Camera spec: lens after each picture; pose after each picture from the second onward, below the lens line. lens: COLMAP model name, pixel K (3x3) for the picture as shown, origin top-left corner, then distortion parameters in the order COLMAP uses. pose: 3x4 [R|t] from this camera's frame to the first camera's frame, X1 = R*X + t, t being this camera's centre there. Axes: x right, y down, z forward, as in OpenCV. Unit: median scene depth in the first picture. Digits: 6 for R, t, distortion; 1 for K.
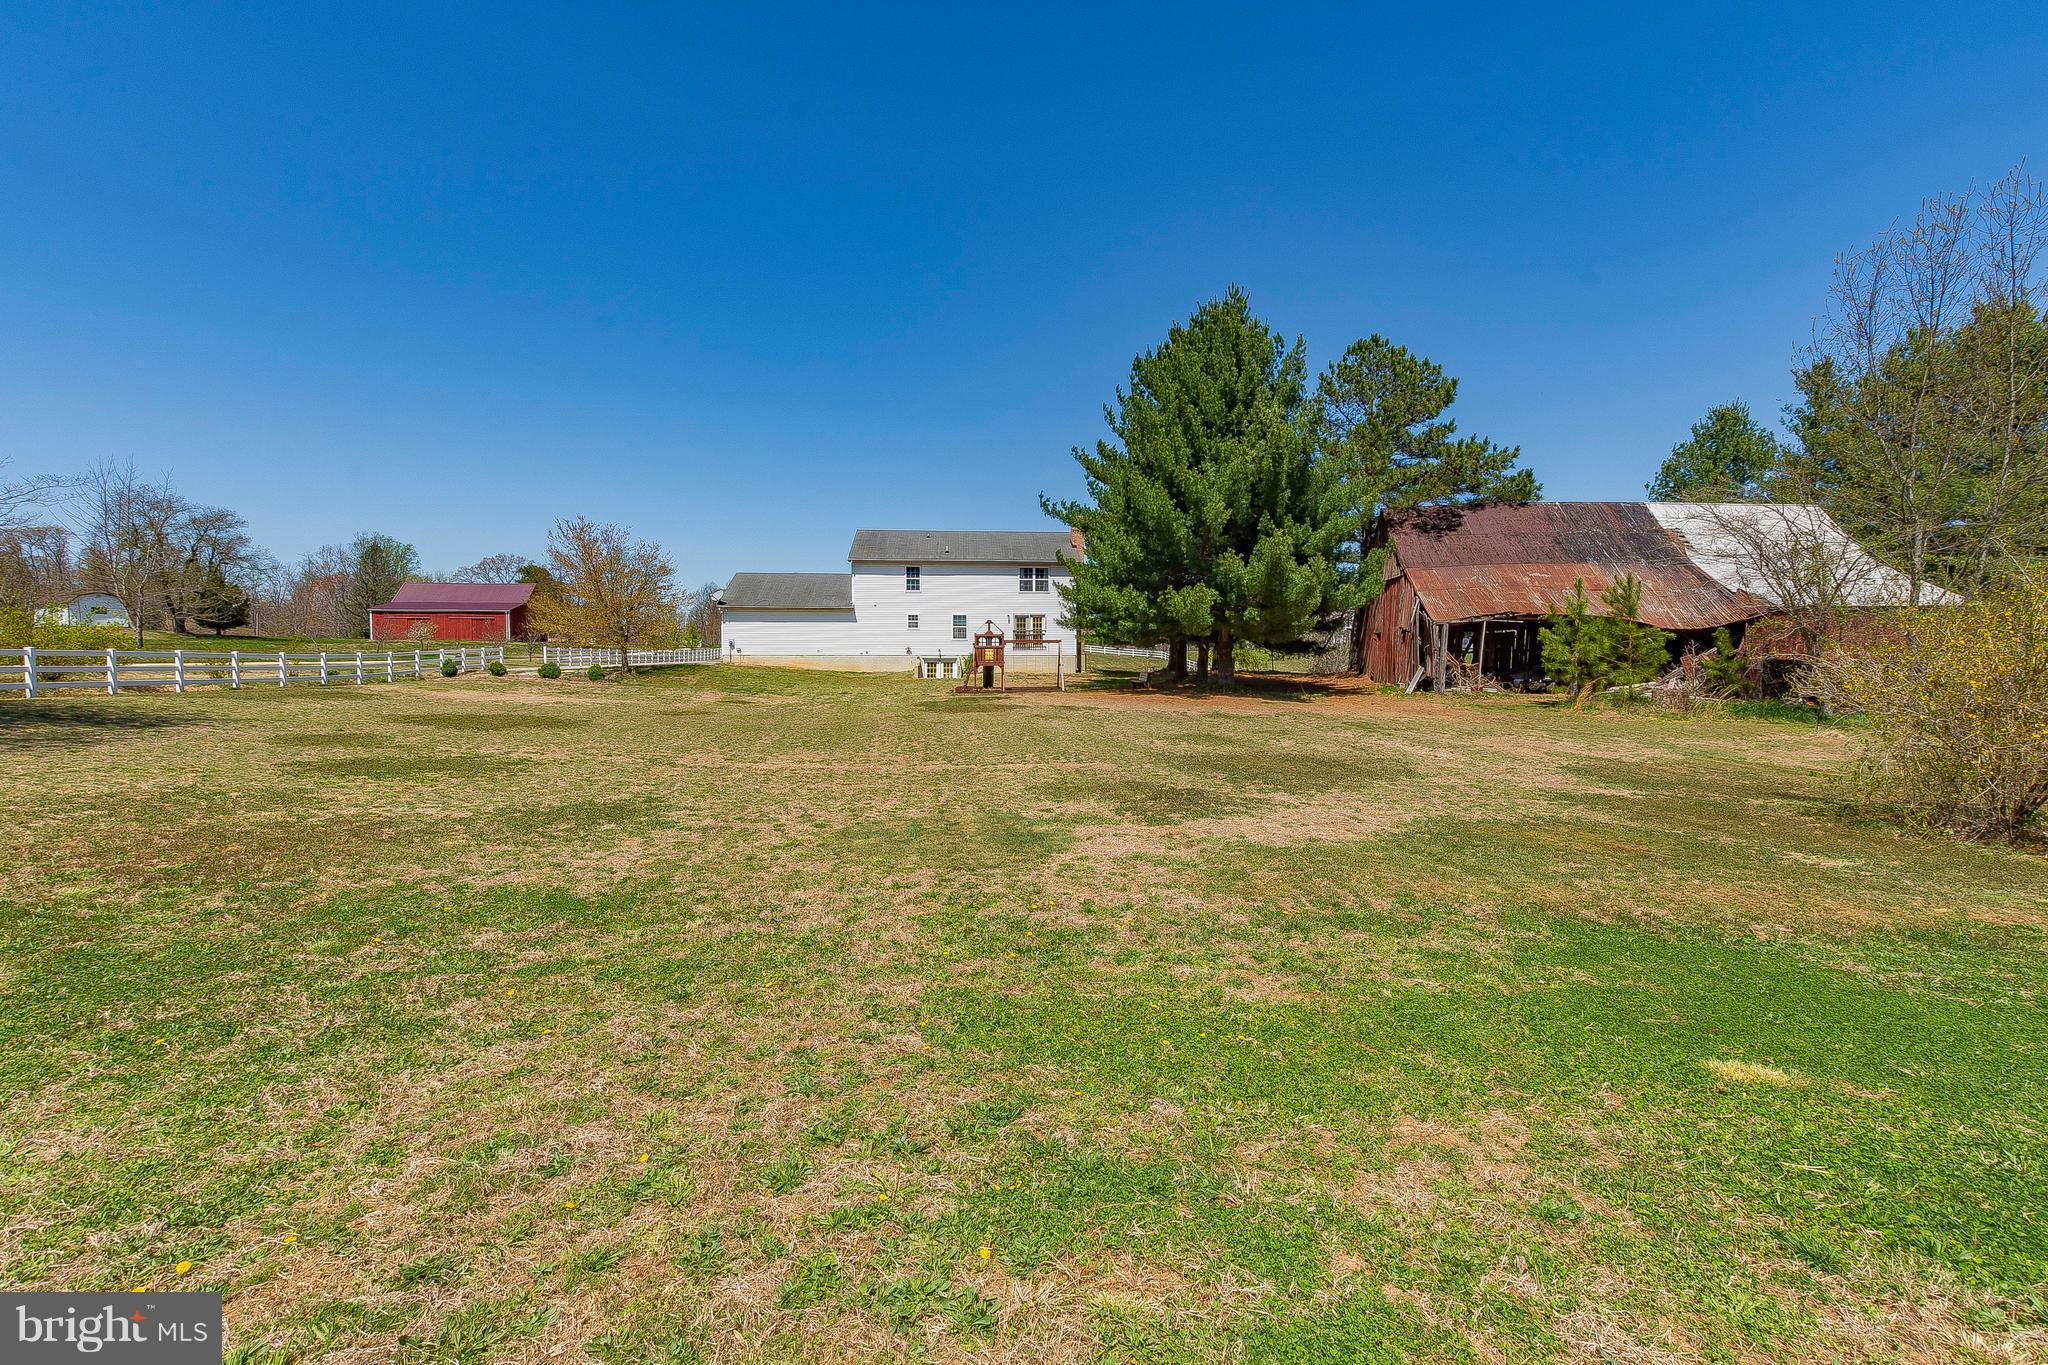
lens RADIAL K [[903.0, 0, 1022.4], [0, 903.0, 679.4], [0, 0, 1]] dist [0.004064, -0.000166]
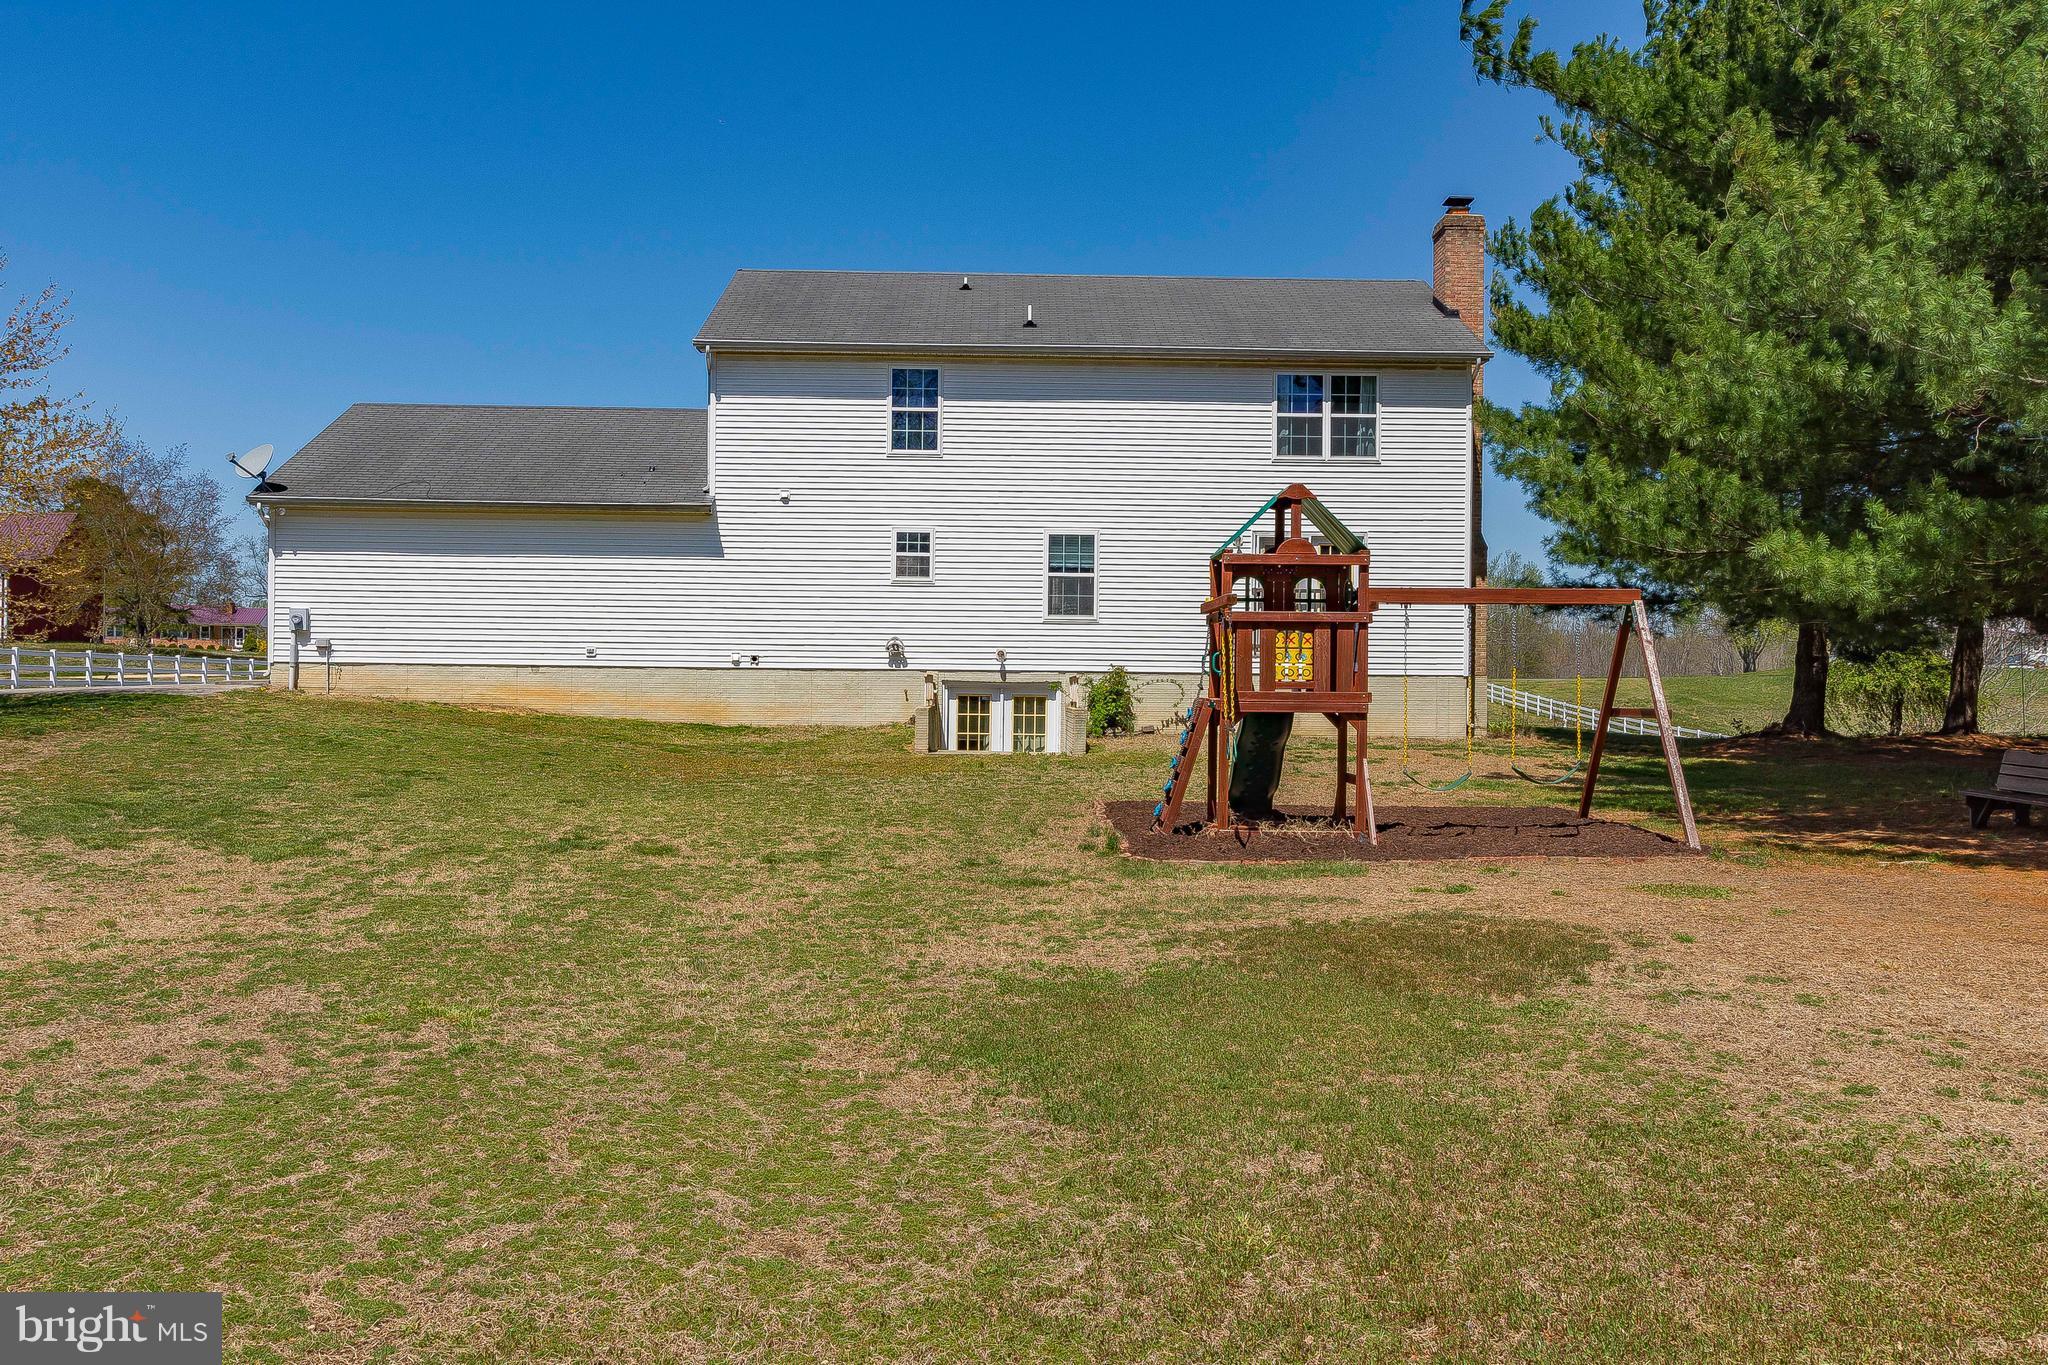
lens RADIAL K [[903.0, 0, 1022.8], [0, 903.0, 680.1], [0, 0, 1]] dist [0.004064, -0.000166]
pose [[0.998279, 0.009951, -0.057801, -0.068157], [-0.011325, 0.999660, -0.023503, -0.017201], [0.057547, 0.024118, 0.998051, 0.711625]]
